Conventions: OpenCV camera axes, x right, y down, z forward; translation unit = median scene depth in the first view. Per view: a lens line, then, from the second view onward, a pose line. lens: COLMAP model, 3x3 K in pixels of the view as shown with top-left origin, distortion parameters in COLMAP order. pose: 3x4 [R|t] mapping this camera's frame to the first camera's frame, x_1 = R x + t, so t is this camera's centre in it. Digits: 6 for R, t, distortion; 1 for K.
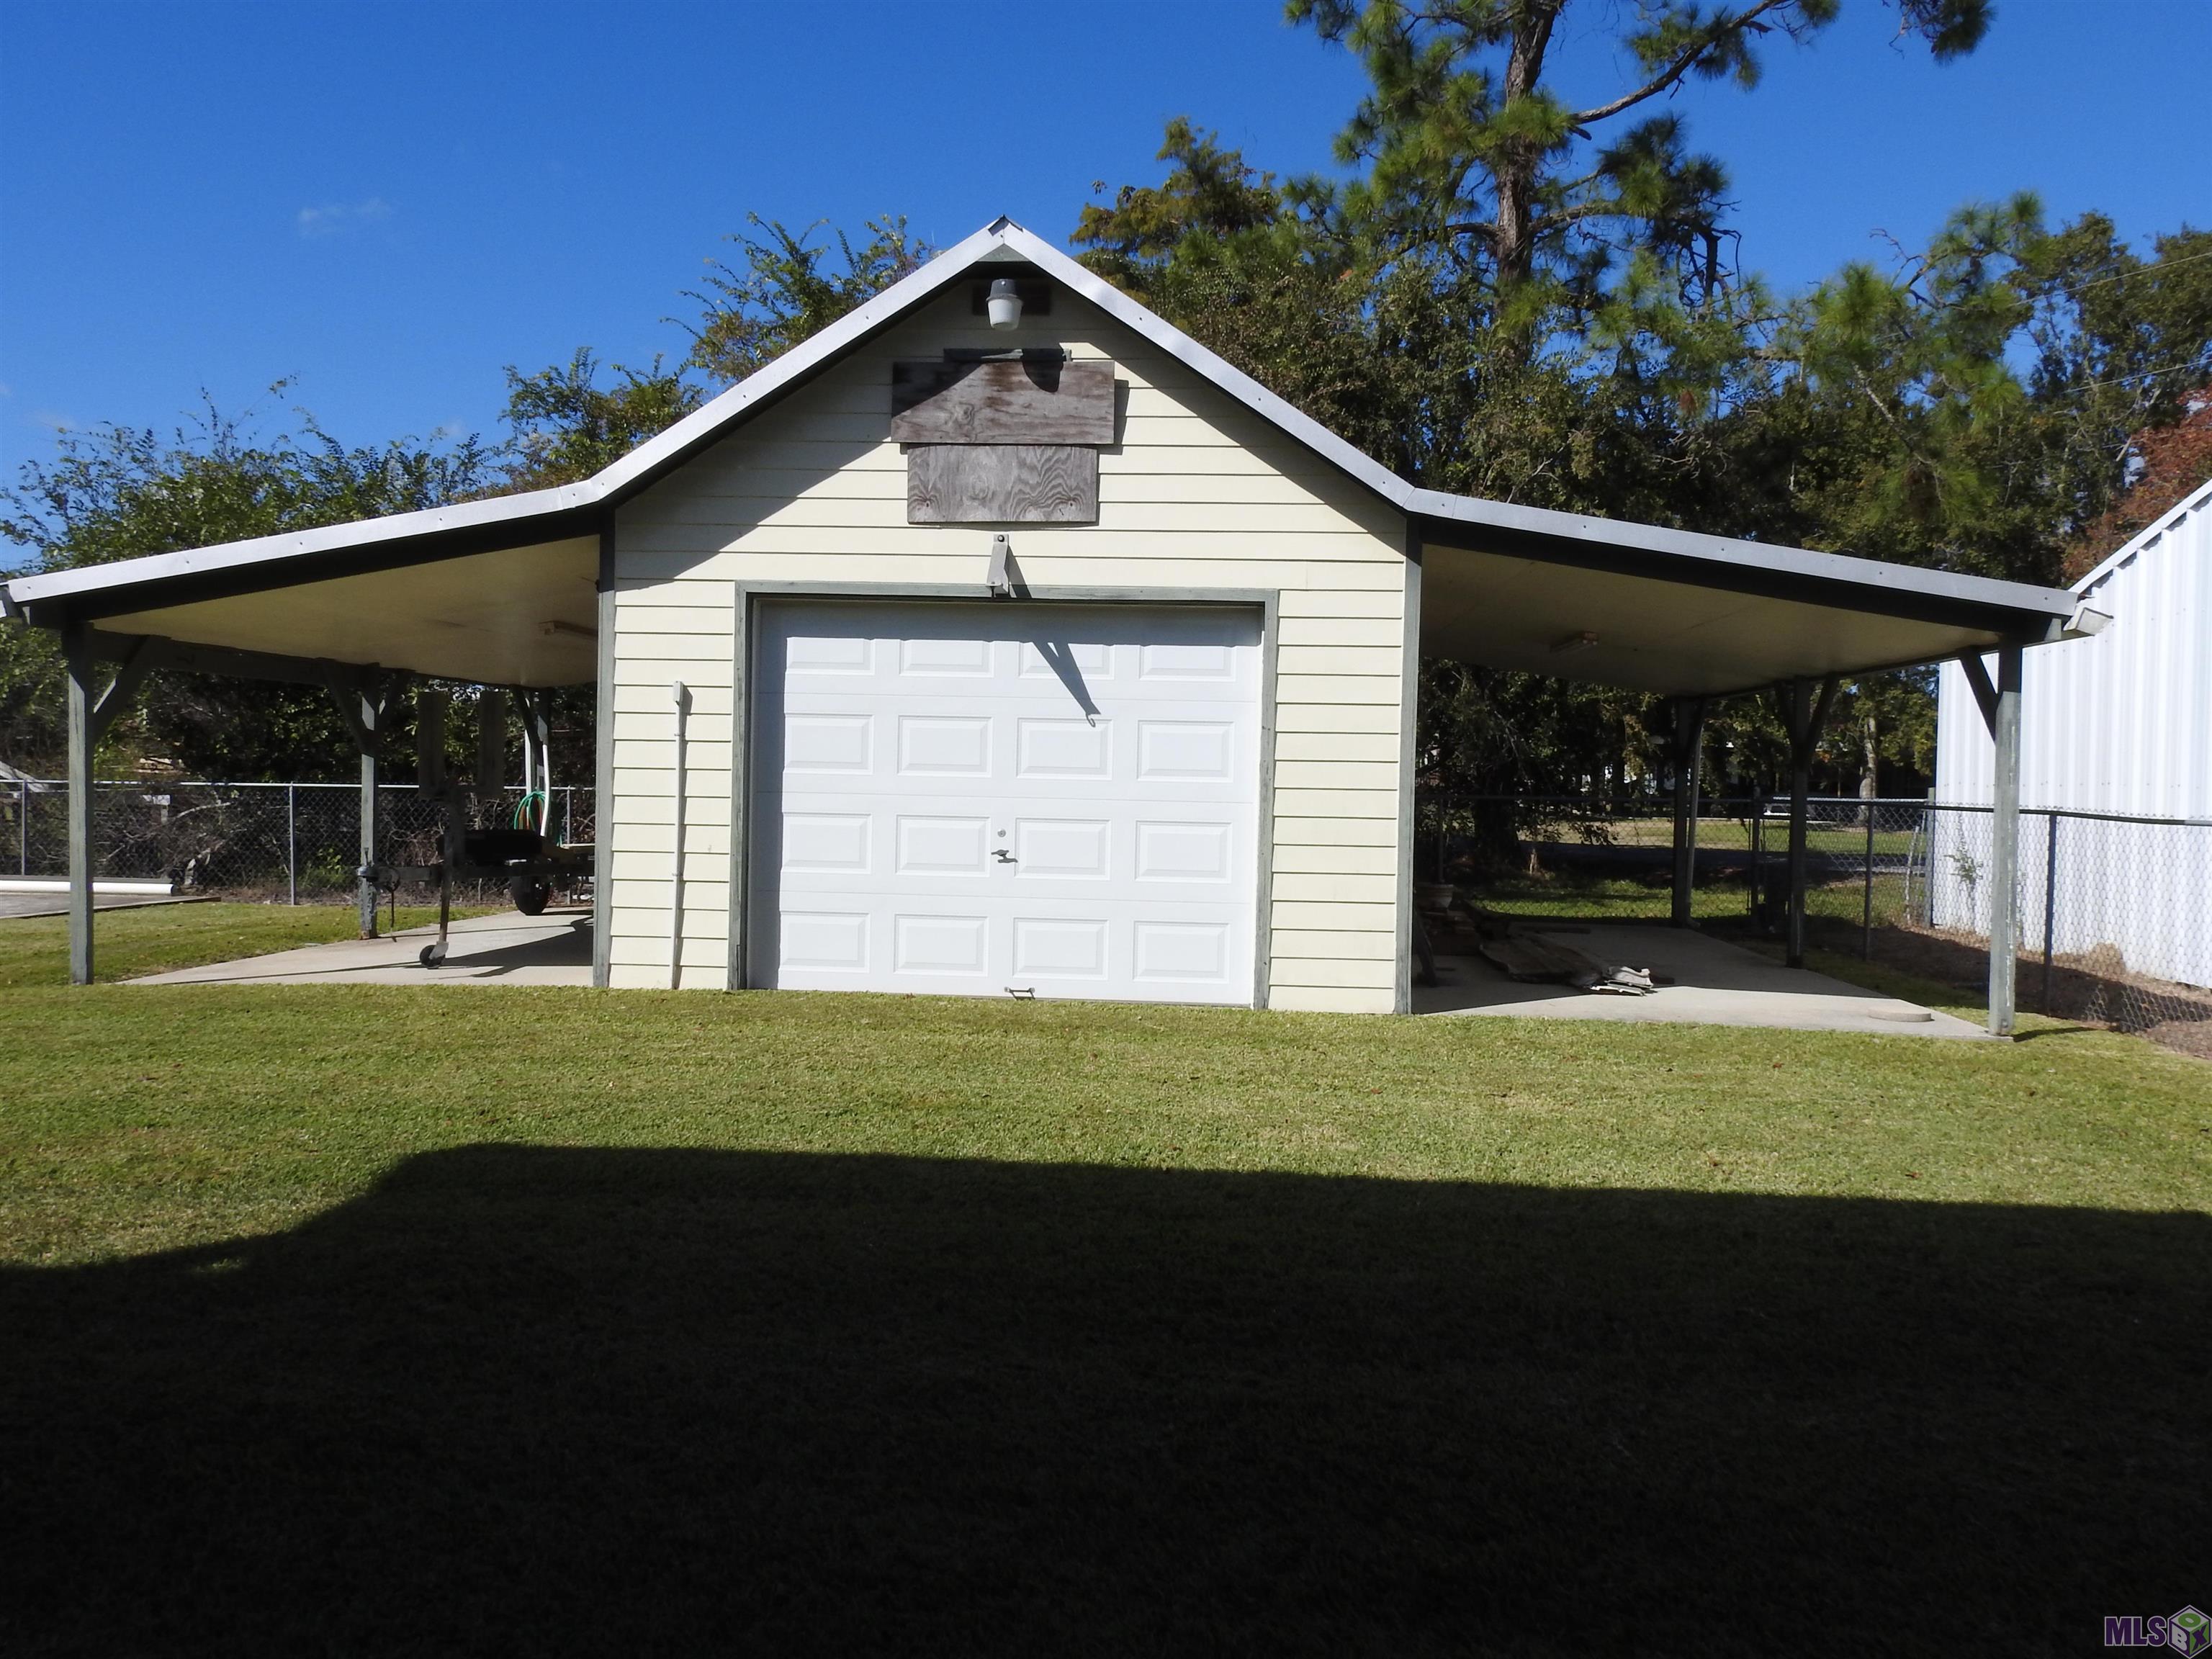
lens RADIAL K [[1774.4, 0, 1106.0], [0, 1774.4, 829.5], [0, 0, 1]] dist [-0.009540, -0.003568]
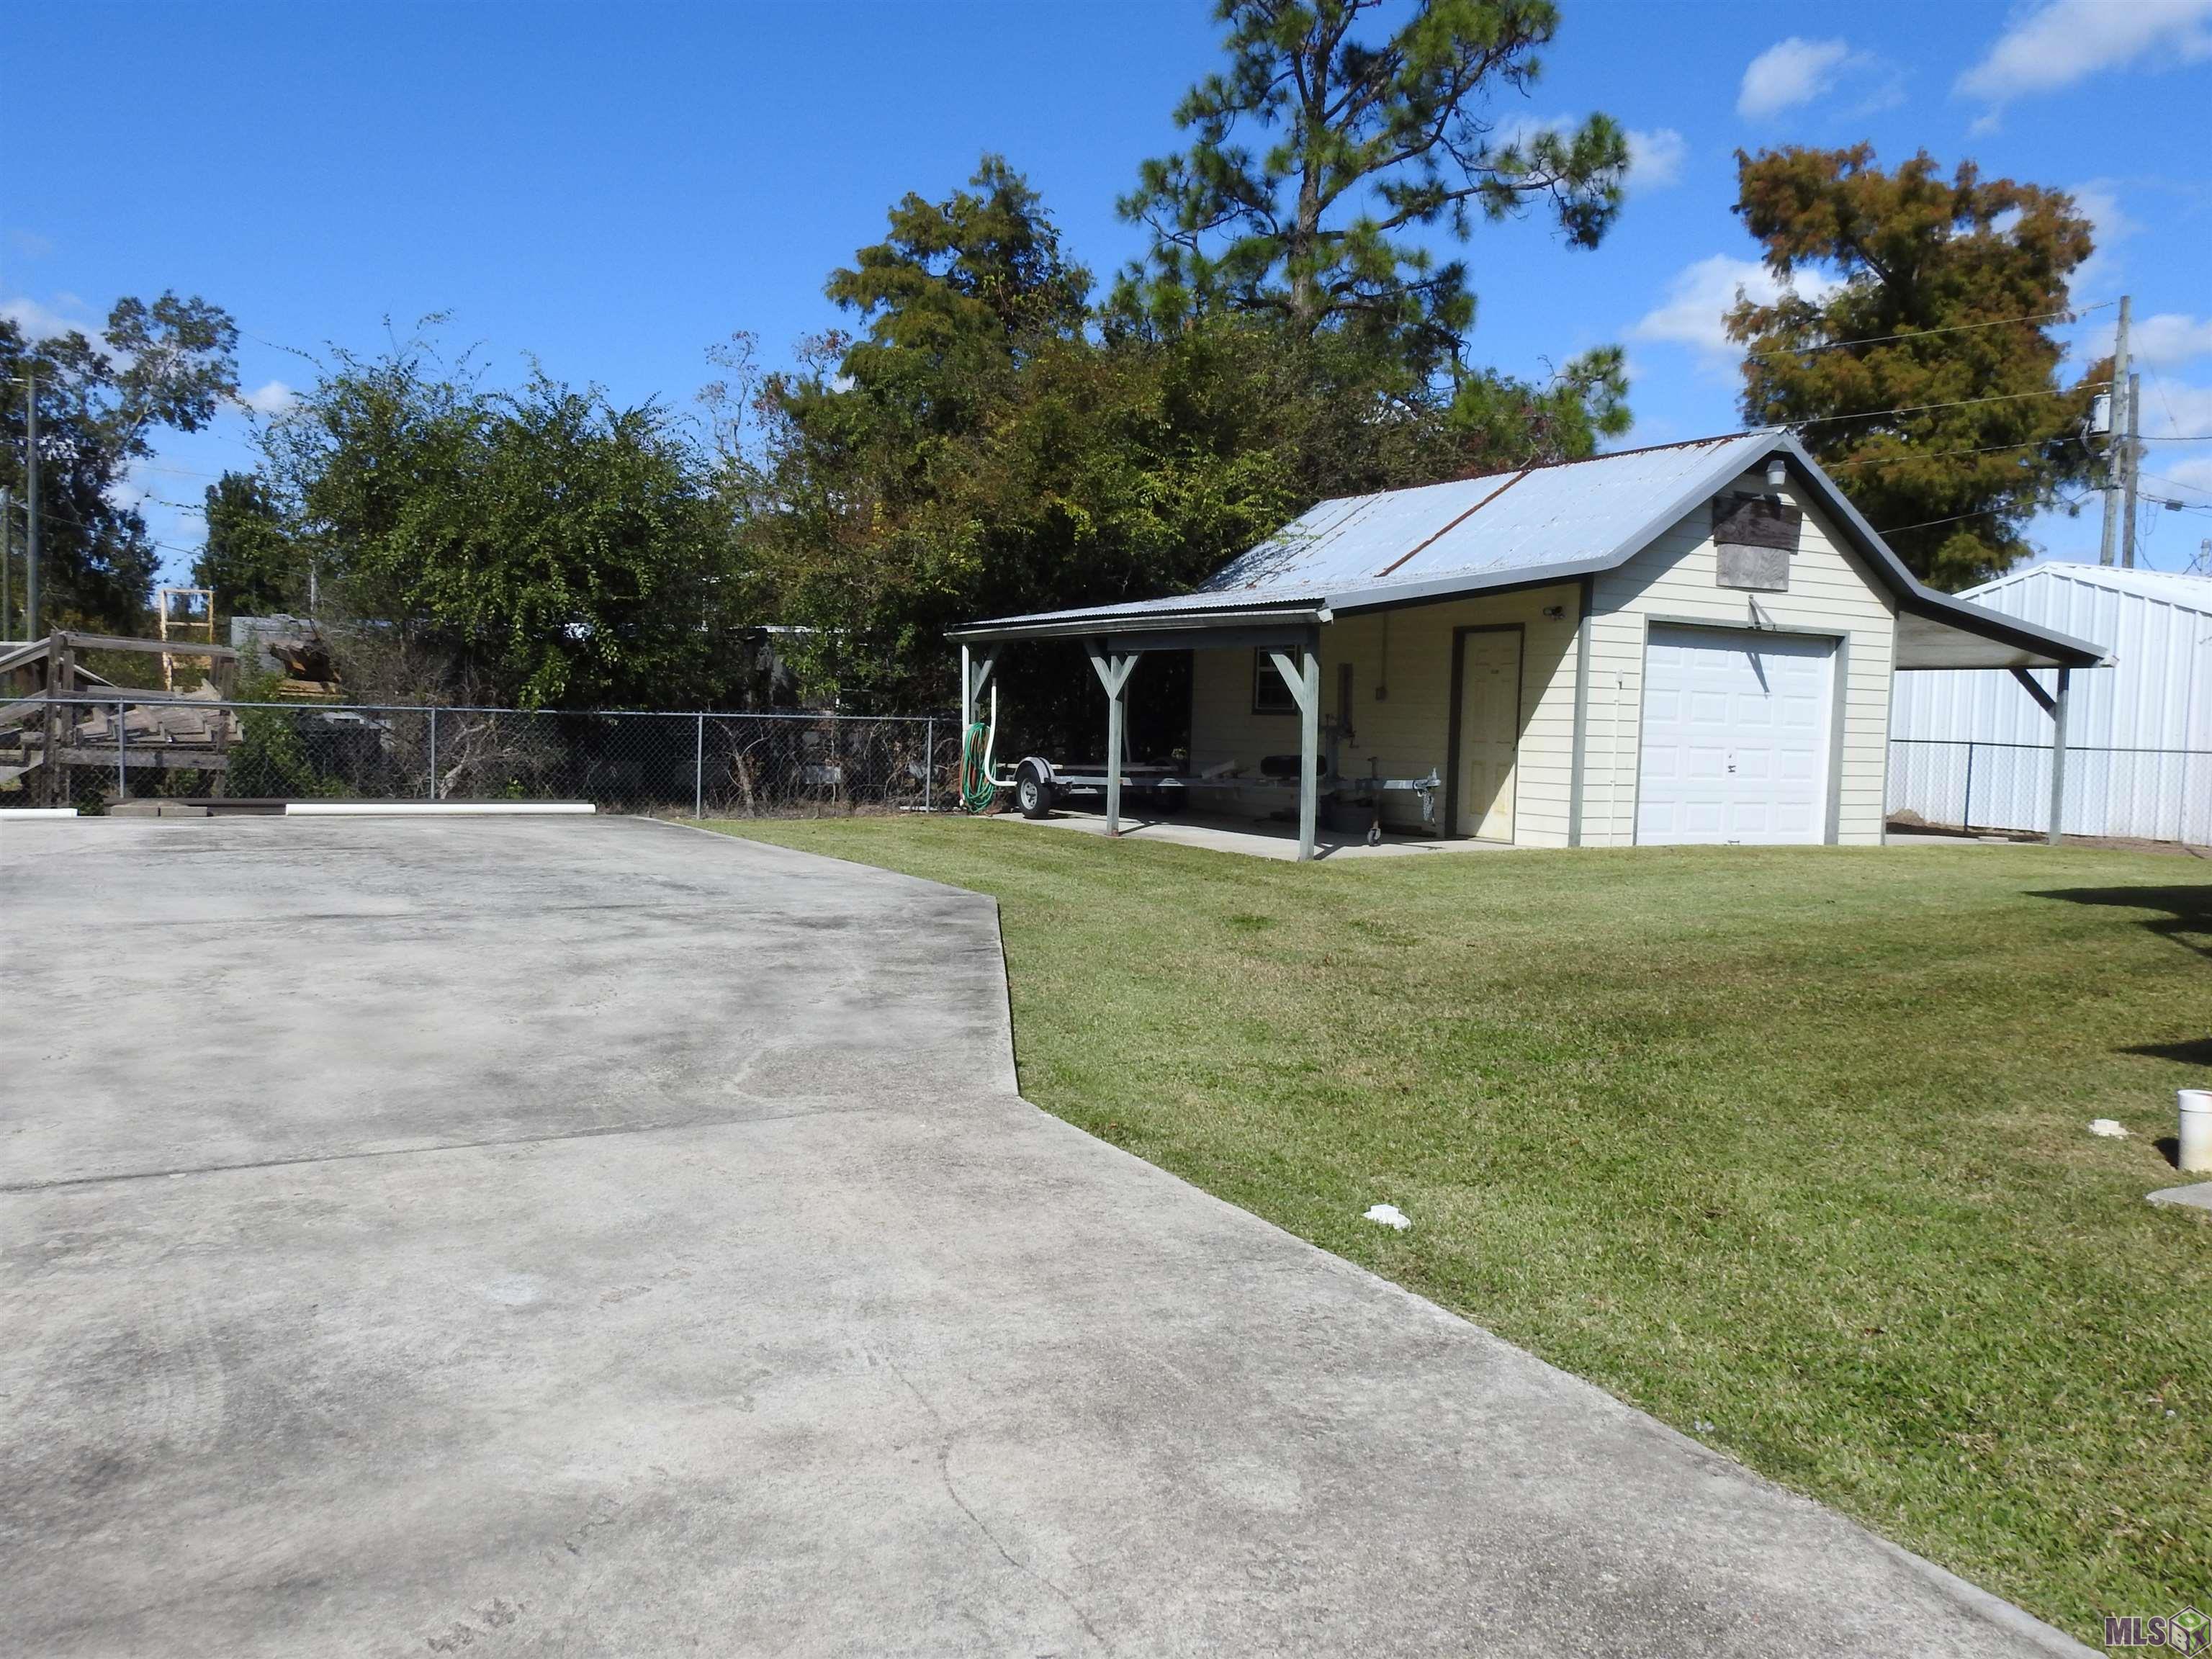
lens RADIAL K [[1798.5, 0, 1106.0], [0, 1798.5, 829.5], [0, 0, 1]] dist [0.001319, 0.002348]
pose [[0.840011, -0.026358, 0.541928, -1.648453], [0.001515, 0.998929, 0.046238, -0.009076], [-0.542567, -0.038019, 0.839152, -0.218985]]
